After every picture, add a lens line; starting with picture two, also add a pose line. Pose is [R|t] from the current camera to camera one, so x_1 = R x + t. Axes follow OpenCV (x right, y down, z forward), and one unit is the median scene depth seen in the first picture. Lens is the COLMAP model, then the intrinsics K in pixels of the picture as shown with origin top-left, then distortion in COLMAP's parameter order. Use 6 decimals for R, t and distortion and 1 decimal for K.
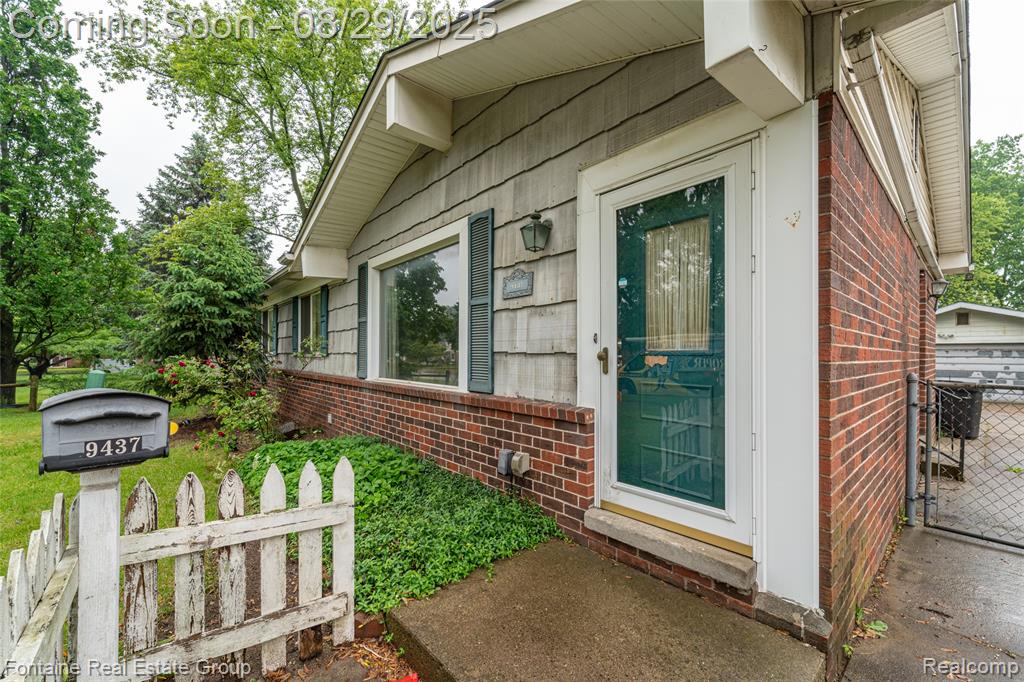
lens RADIAL K [[397.8, 0, 513.5], [0, 397.8, 359.5], [0, 0, 1]] dist [0.000035, -0.000198]
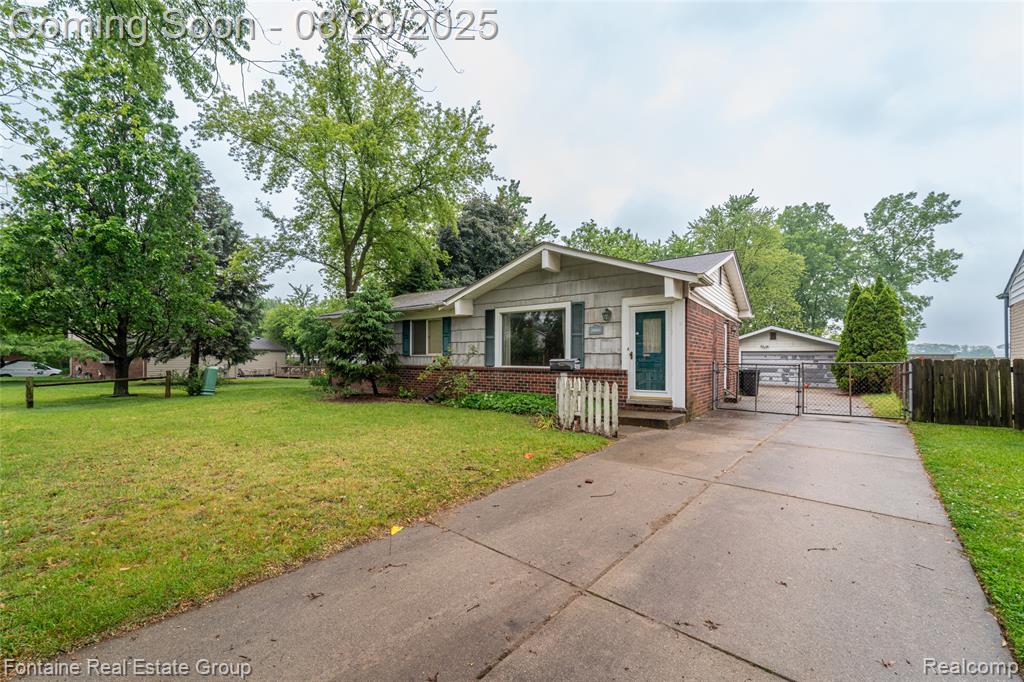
lens RADIAL K [[388.1, 0, 508.9], [0, 388.1, 364.6], [0, 0, 1]] dist [-0.001739, -0.000139]
pose [[0.980384, 0.000965, 0.197092, -1.234698], [-0.001415, 0.999997, 0.002141, 0.063329], [-0.197090, -0.002378, 0.980383, -1.750843]]
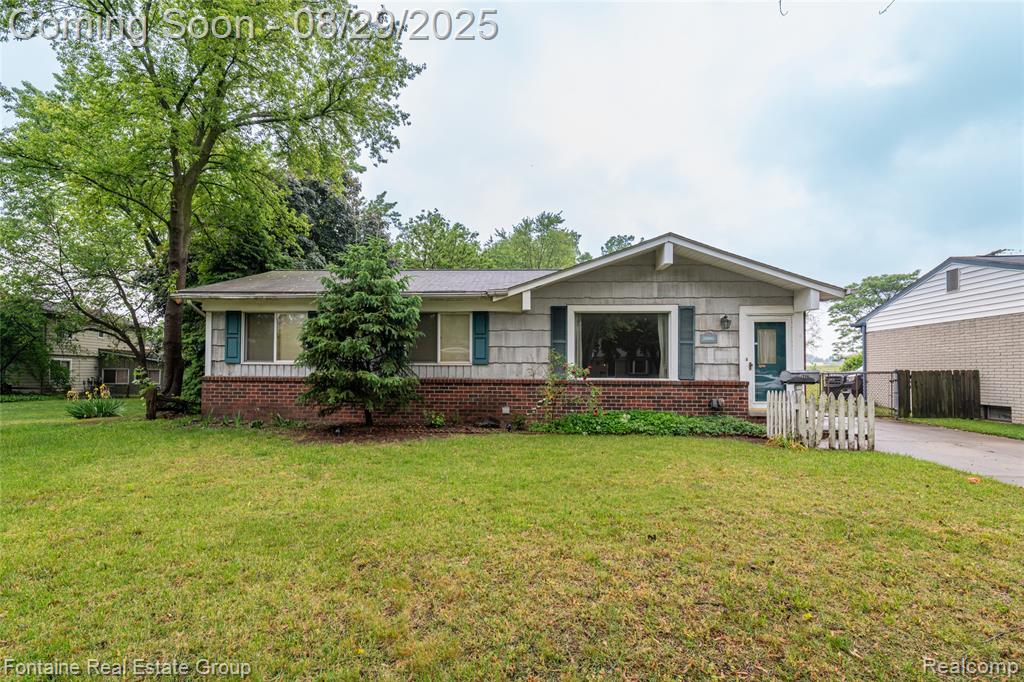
lens RADIAL K [[426.4, 0, 513.3], [0, 426.4, 377.8], [0, 0, 1]] dist [0.003249, 0.000252]
pose [[0.731609, -0.011265, 0.681631, -3.068595], [0.002852, 0.999905, 0.013464, 0.038081], [-0.681718, -0.007906, 0.731572, -0.223787]]
